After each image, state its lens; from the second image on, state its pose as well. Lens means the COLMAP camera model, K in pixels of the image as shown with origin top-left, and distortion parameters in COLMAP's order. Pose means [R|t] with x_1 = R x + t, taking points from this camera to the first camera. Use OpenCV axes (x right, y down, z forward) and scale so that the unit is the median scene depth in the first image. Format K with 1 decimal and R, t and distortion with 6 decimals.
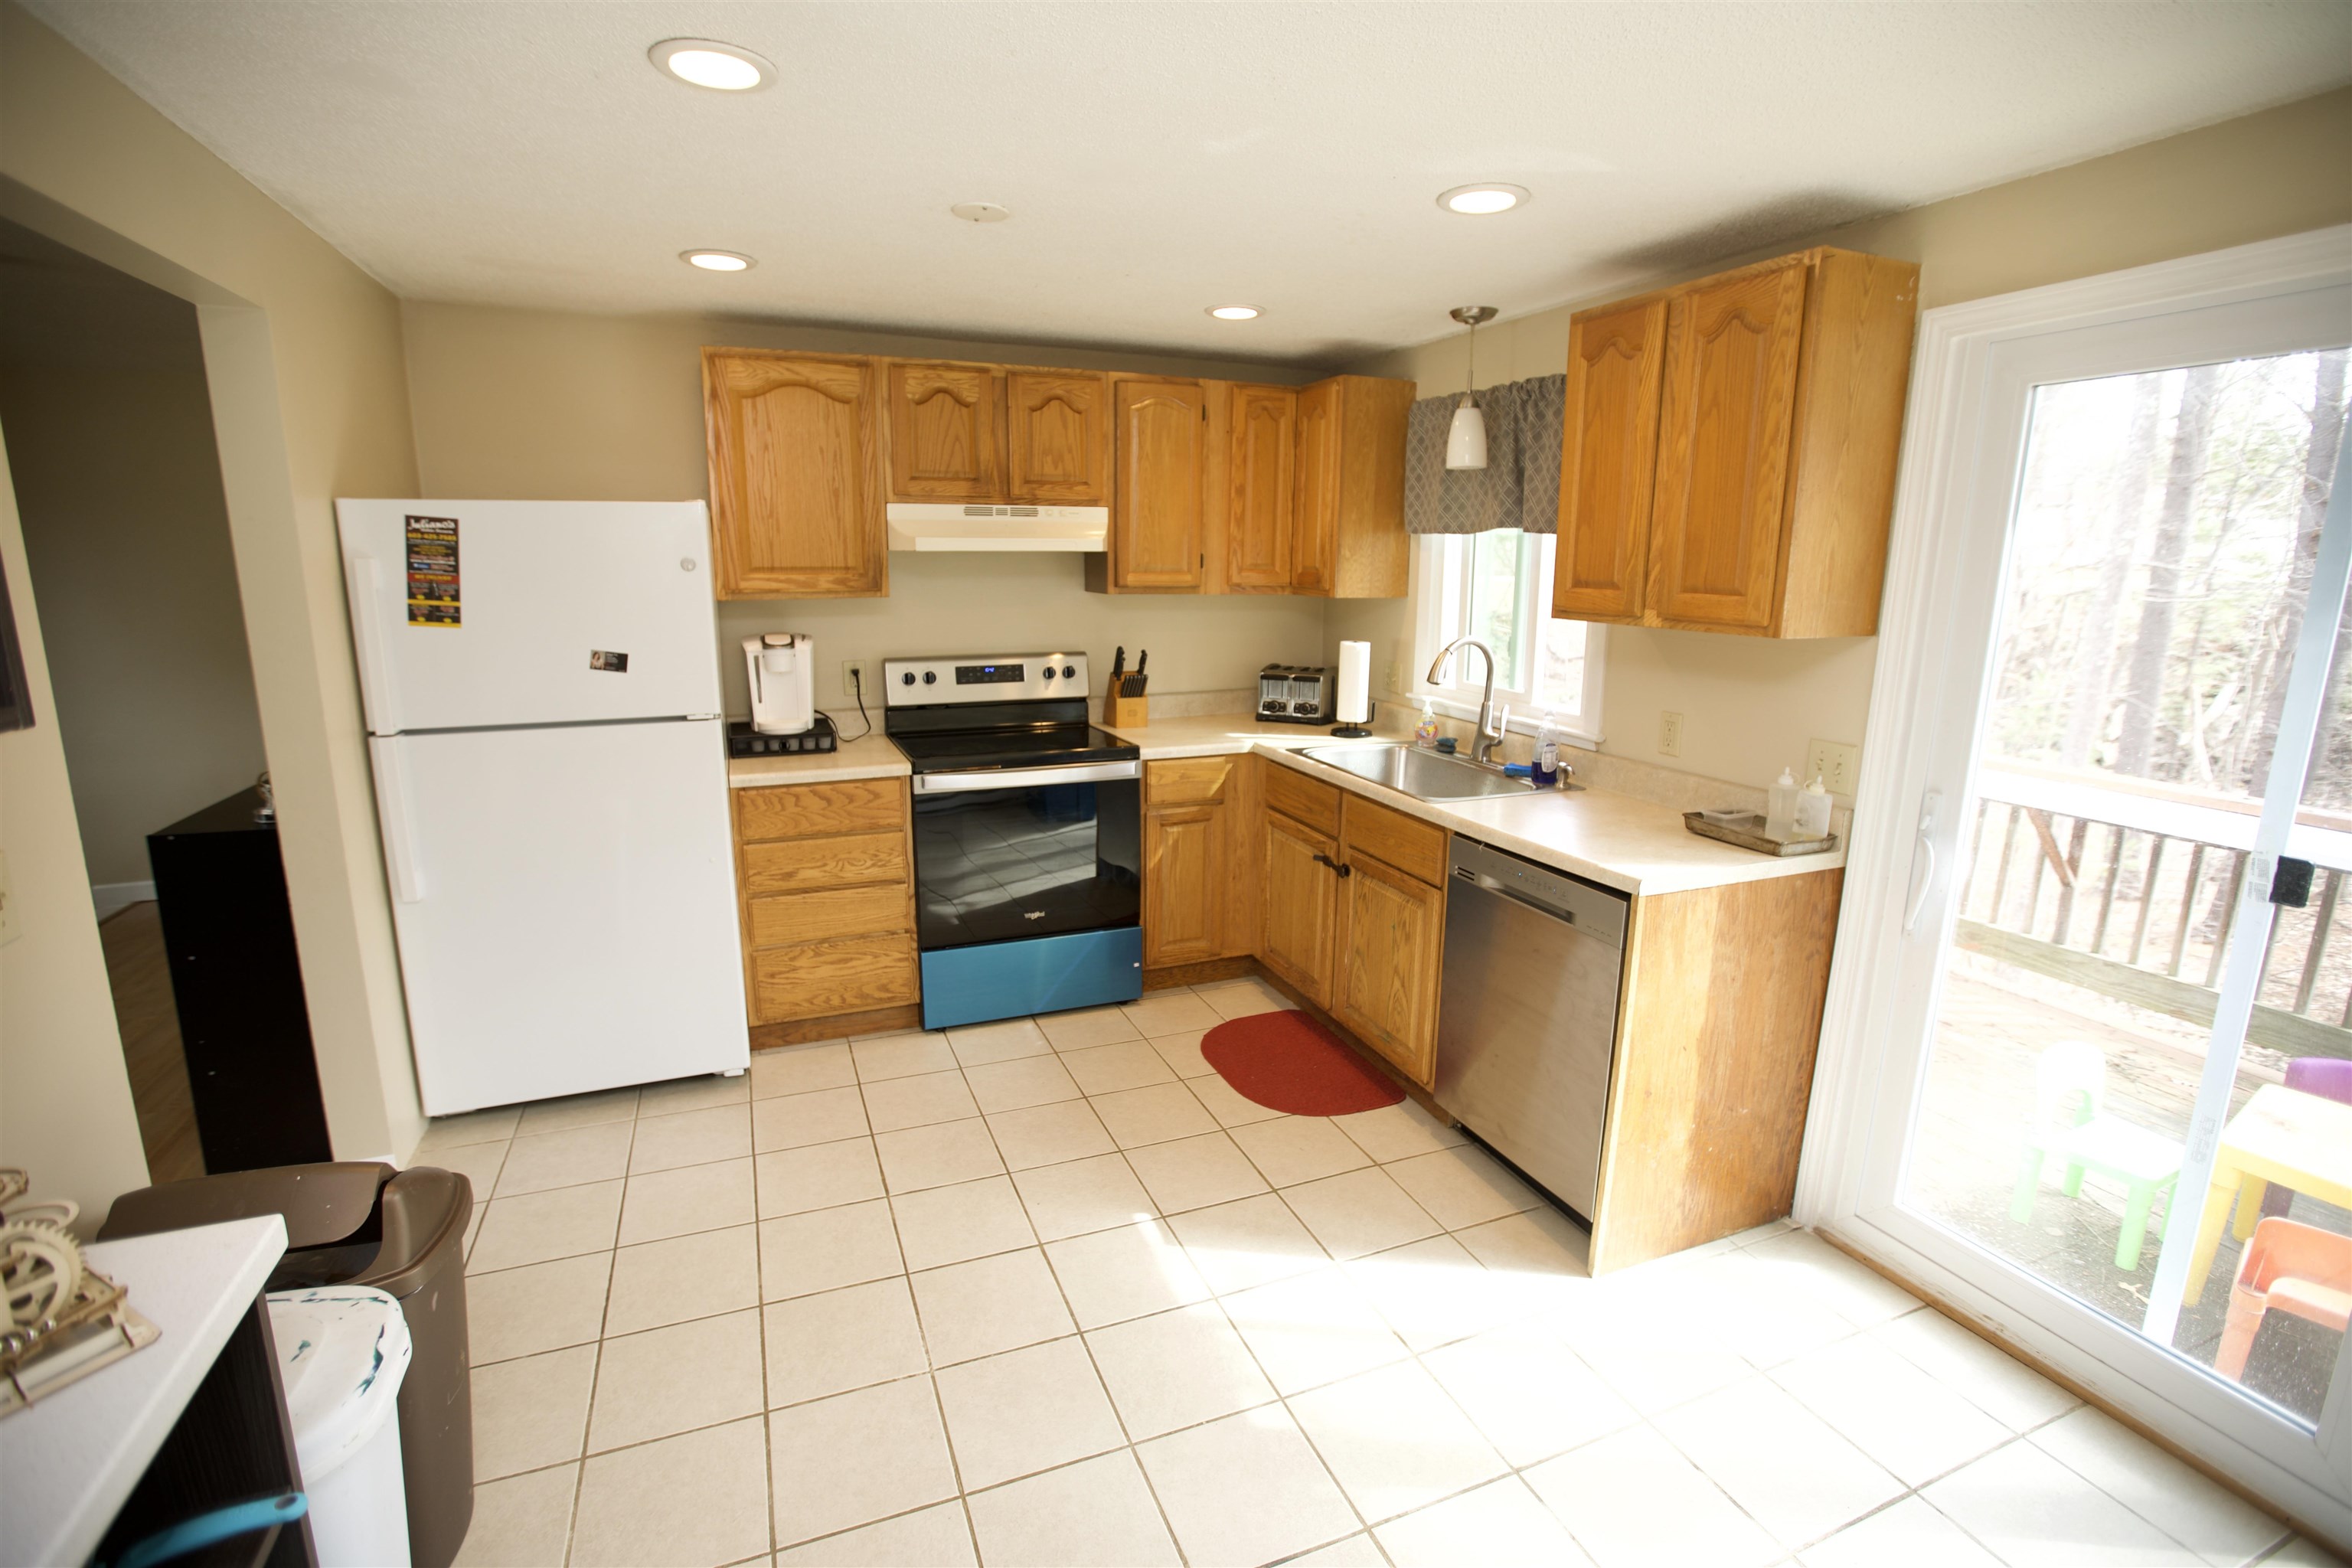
lens RADIAL K [[1071.8, 0, 1178.1], [0, 1071.8, 773.0], [0, 0, 1]] dist [-0.045836, 0.015383]
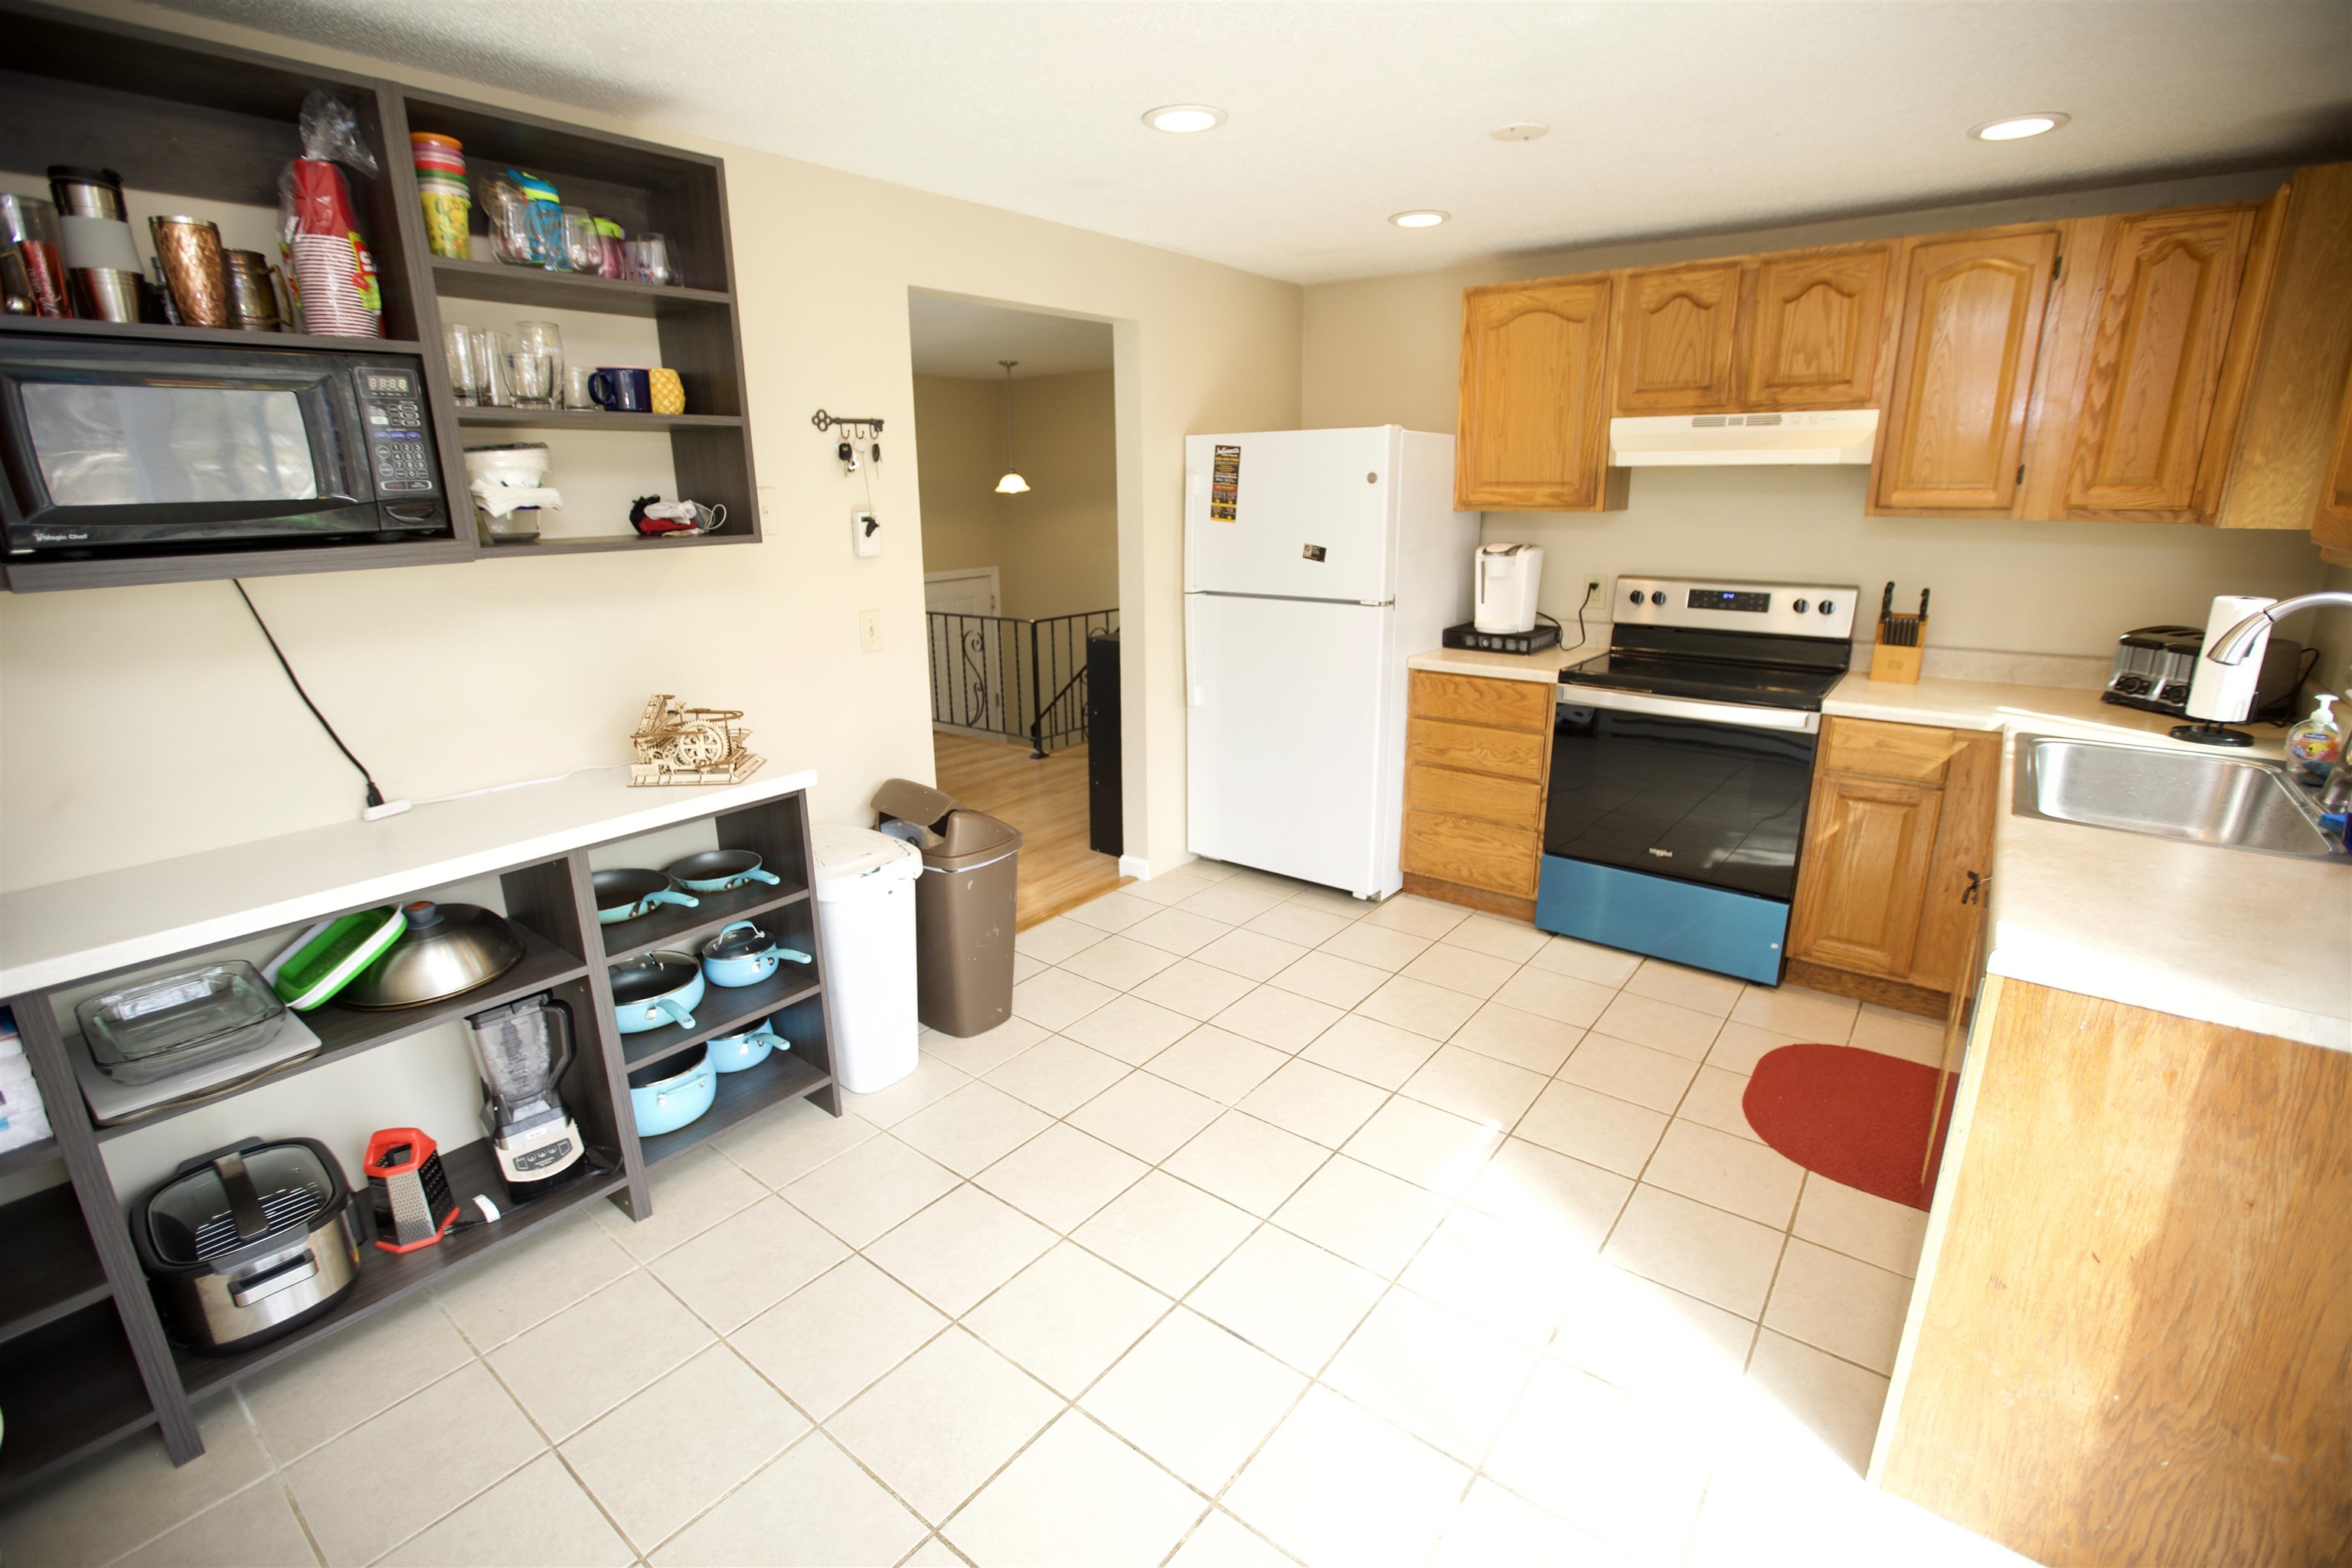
lens RADIAL K [[1071.8, 0, 1187.0], [0, 1071.8, 781.2], [0, 0, 1]] dist [-0.045836, 0.015383]
pose [[0.501029, 0.221360, -0.836642, 0.454431], [-0.159809, 0.973774, 0.161939, -0.015911], [0.850548, 0.052567, 0.523264, 0.151173]]
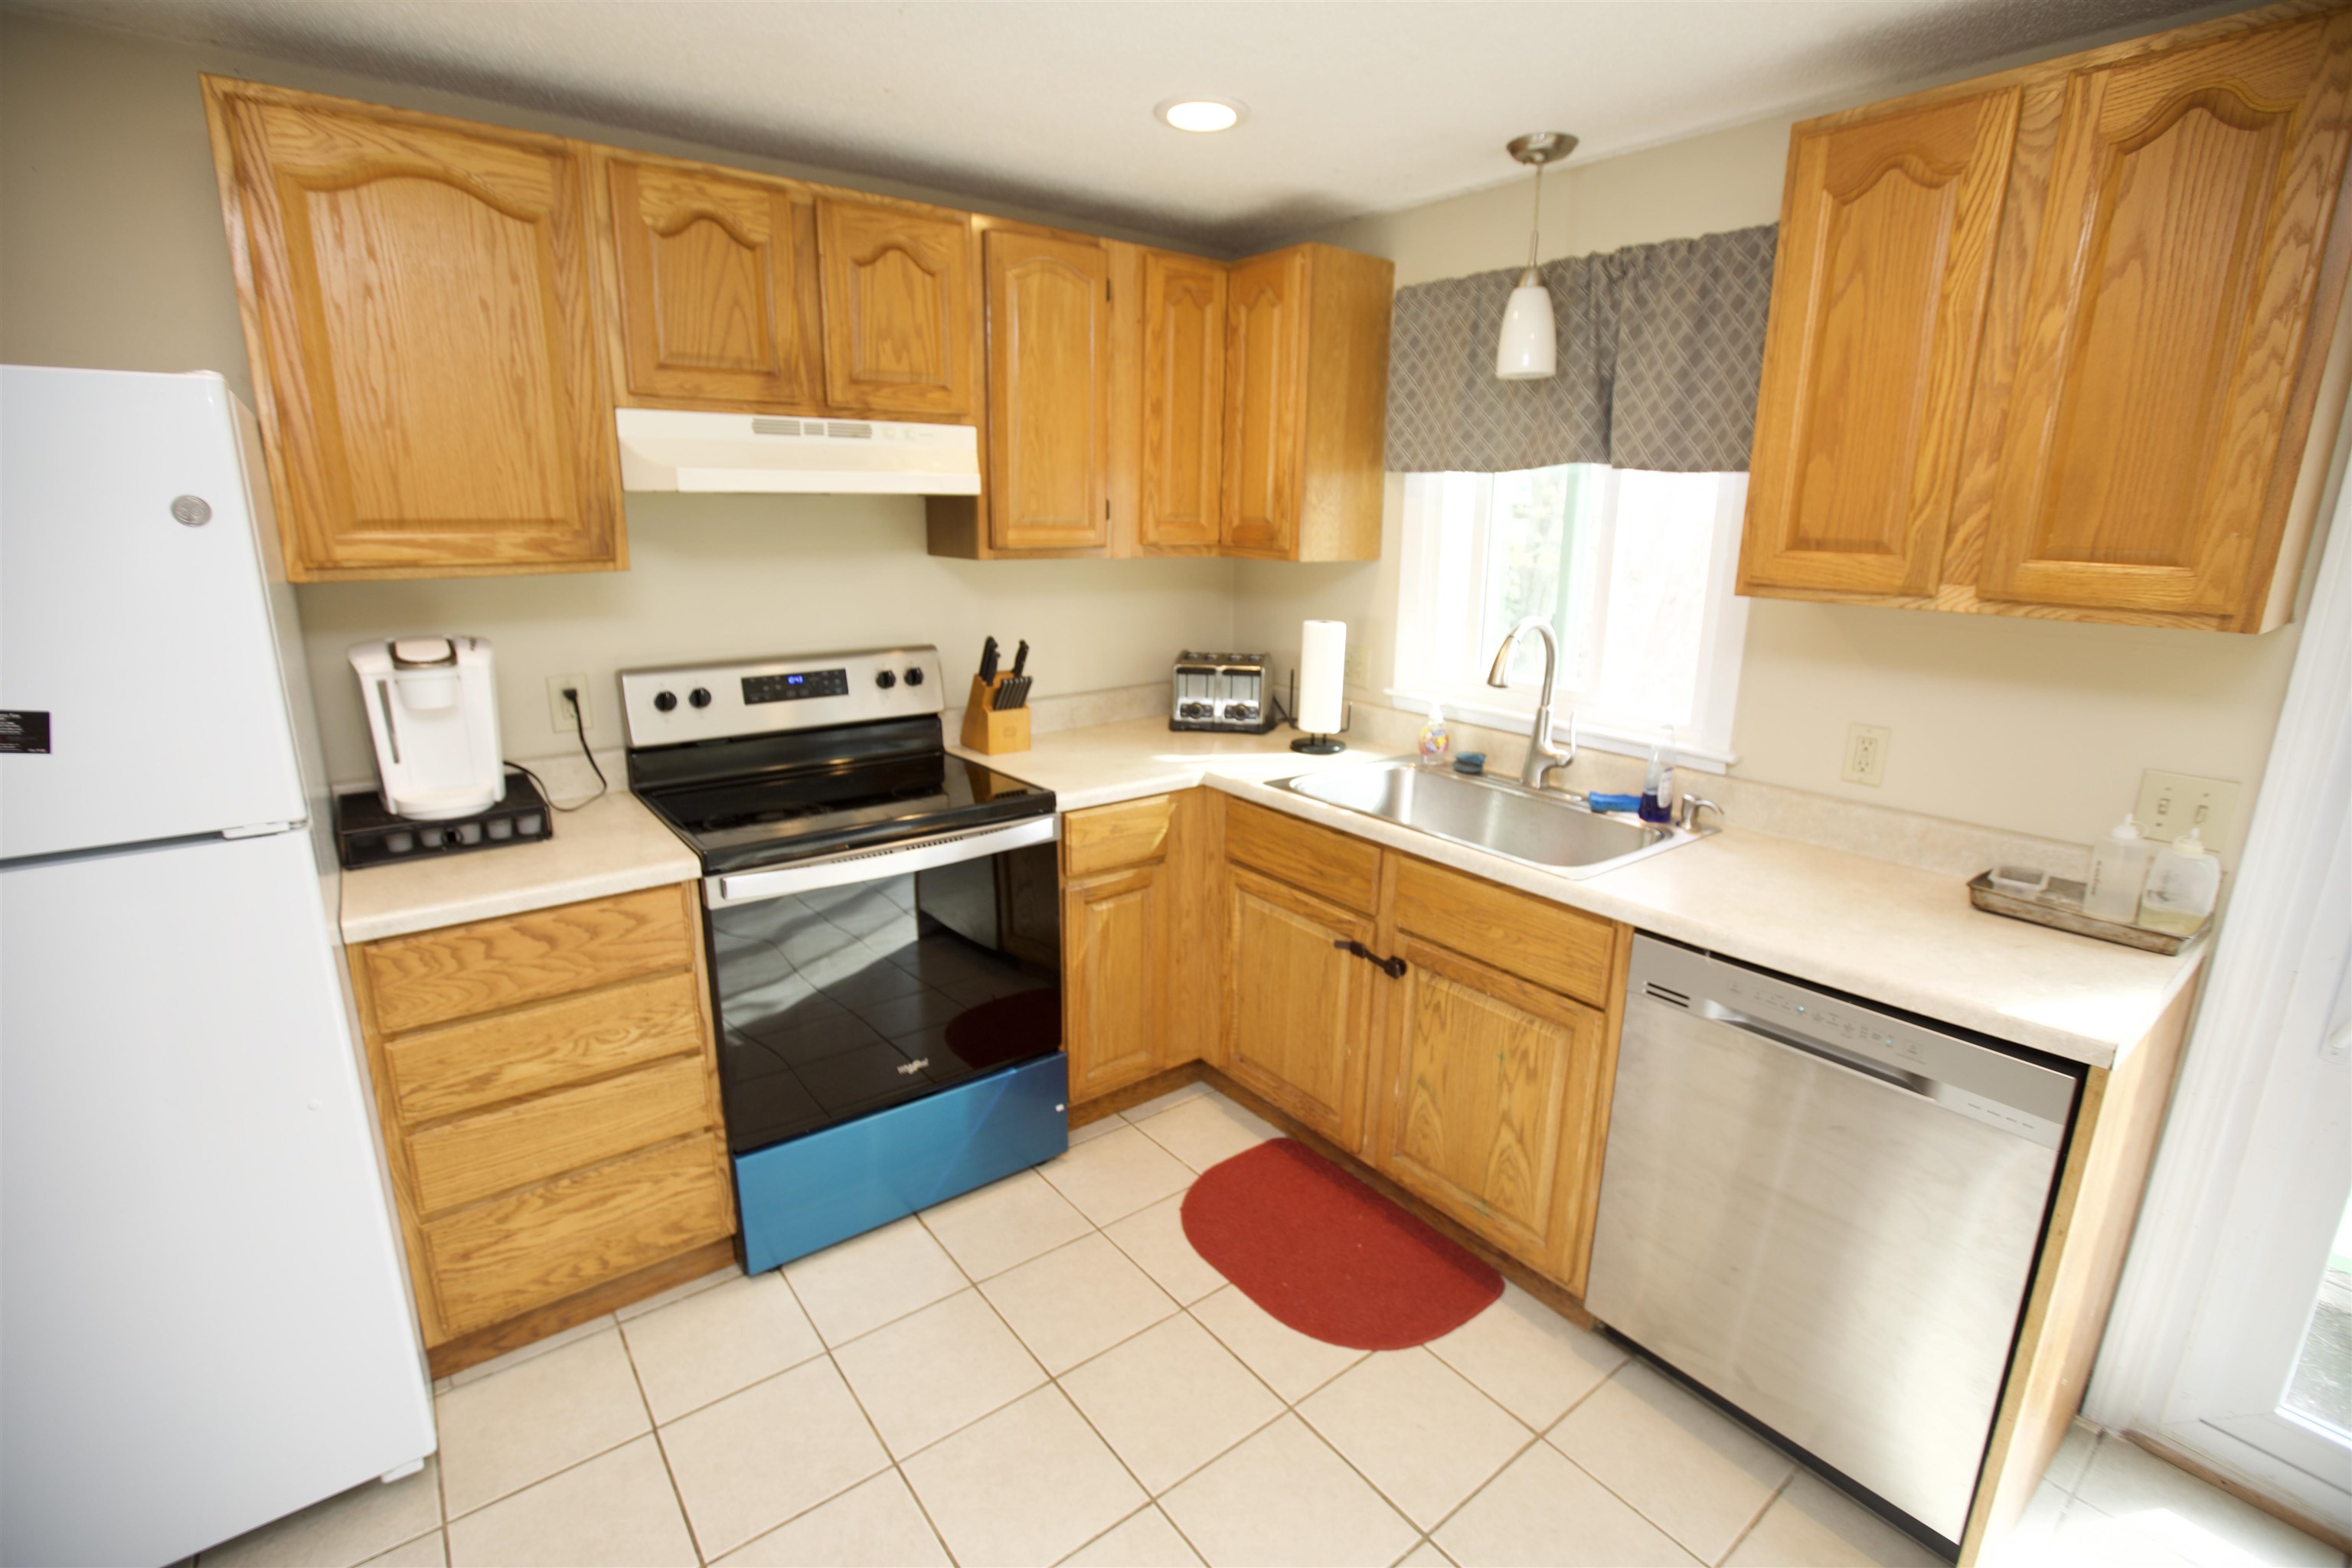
lens RADIAL K [[1071.8, 0, 1183.2], [0, 1071.8, 777.3], [0, 0, 1]] dist [-0.045836, 0.015383]
pose [[0.964239, -0.061011, 0.257915, -0.138990], [0.049425, 0.997466, 0.051175, -0.068401], [-0.260384, -0.036598, 0.964811, 0.366165]]
